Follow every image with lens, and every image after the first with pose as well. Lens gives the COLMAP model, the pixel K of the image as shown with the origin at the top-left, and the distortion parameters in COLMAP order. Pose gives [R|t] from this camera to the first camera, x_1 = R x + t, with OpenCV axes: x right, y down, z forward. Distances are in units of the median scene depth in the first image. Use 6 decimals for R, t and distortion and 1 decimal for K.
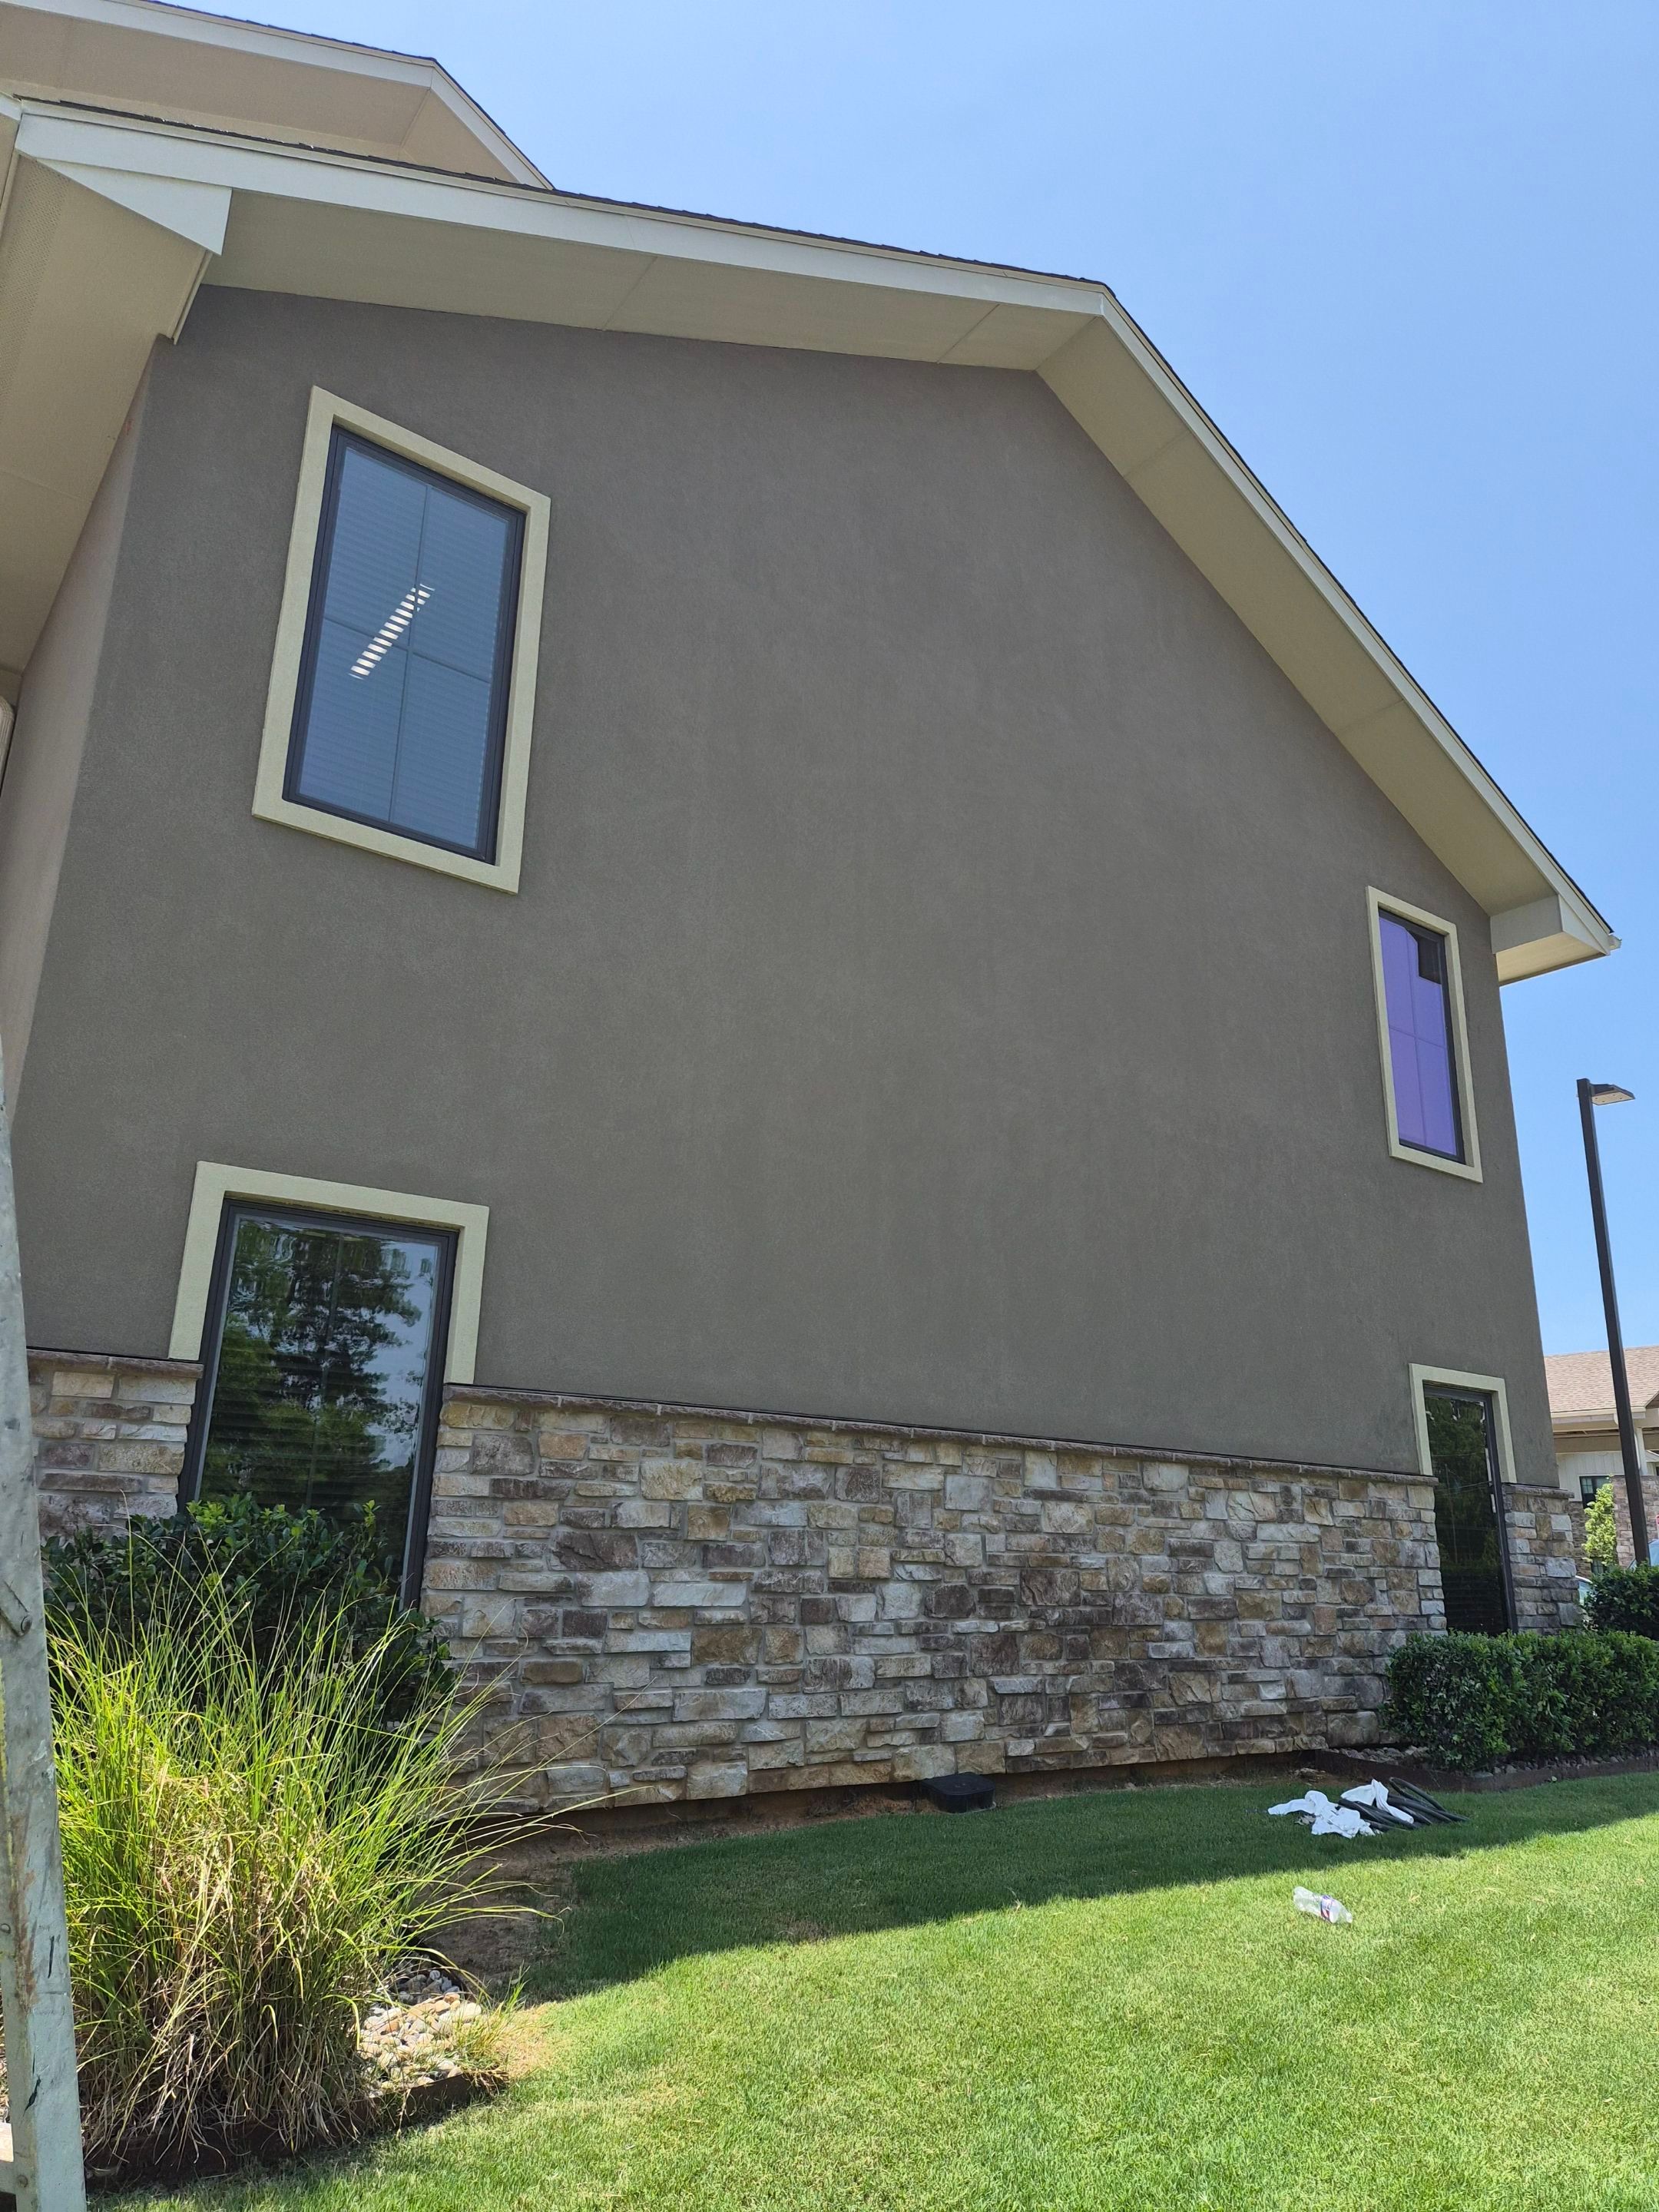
lens RADIAL K [[1527.8, 0, 829.9], [0, 1527.8, 1105.9], [0, 0, 1]] dist [0.025743, -0.002879]
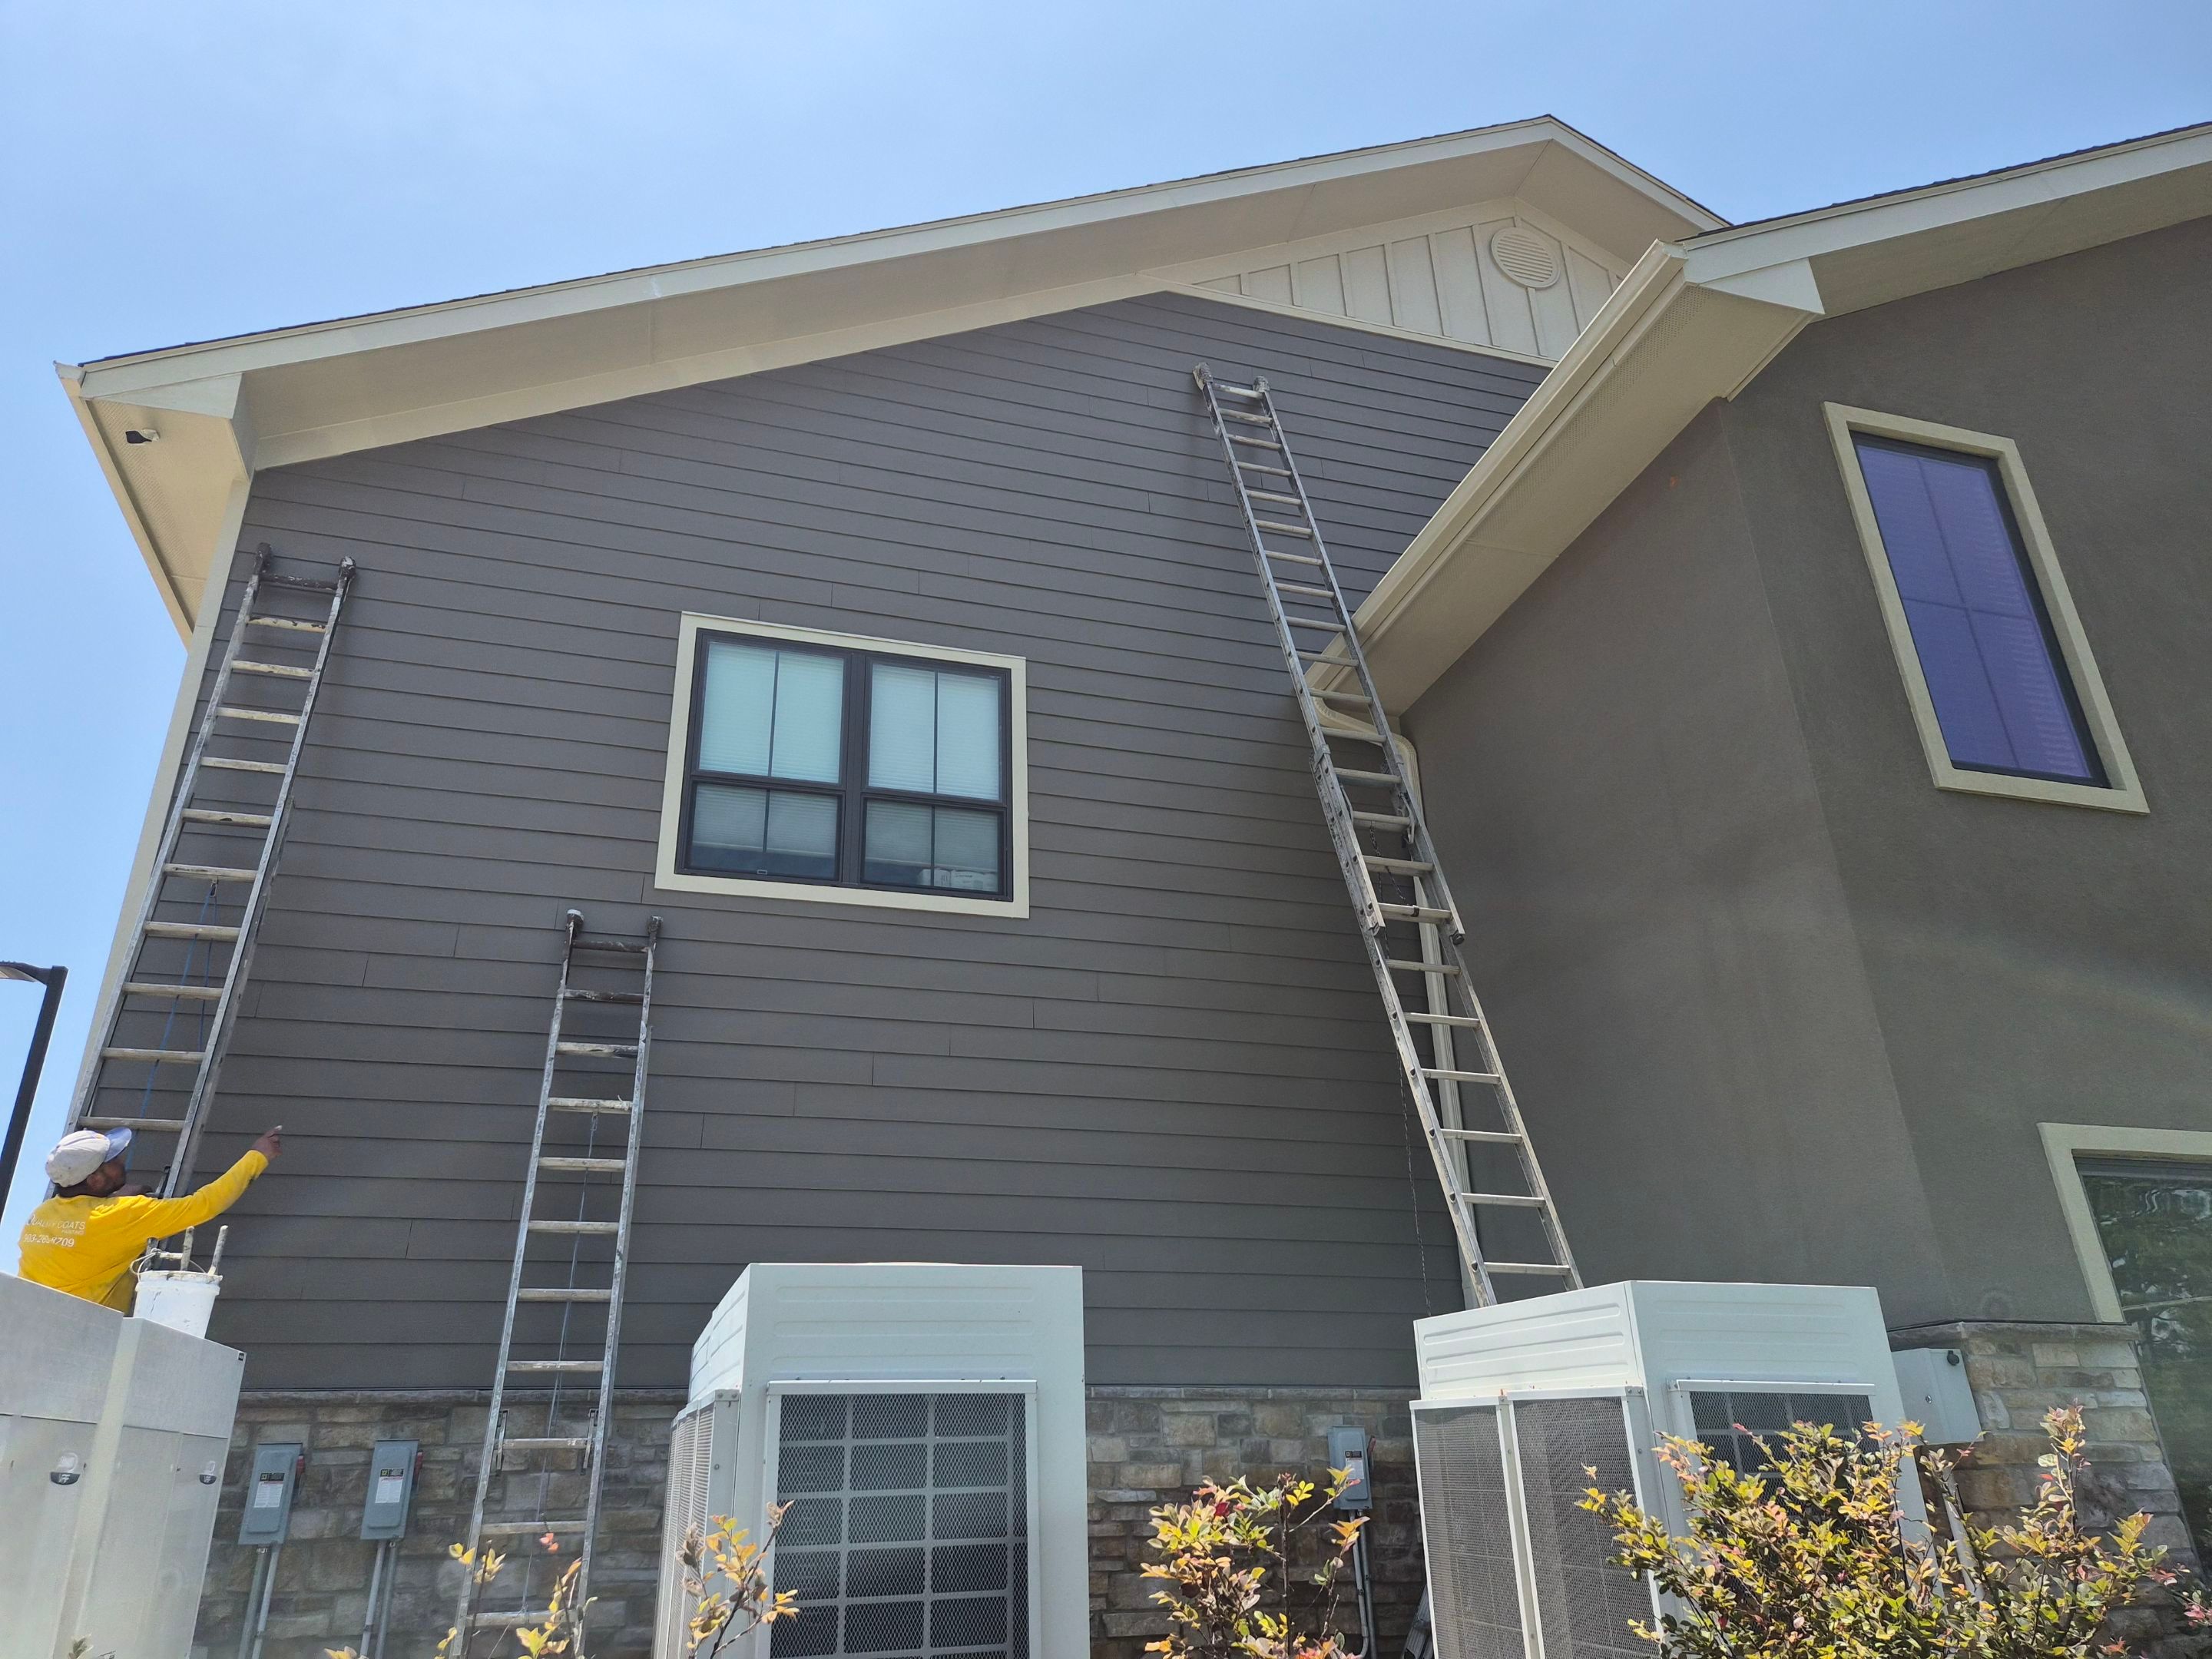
lens RADIAL K [[1527.8, 0, 1106.8], [0, 1527.8, 831.2], [0, 0, 1]] dist [0.025743, -0.002879]
pose [[0.931392, -0.196028, -0.306727, -0.658511], [0.152584, 0.975260, -0.159955, -0.087401], [0.330494, 0.102179, 0.938261, -0.205112]]
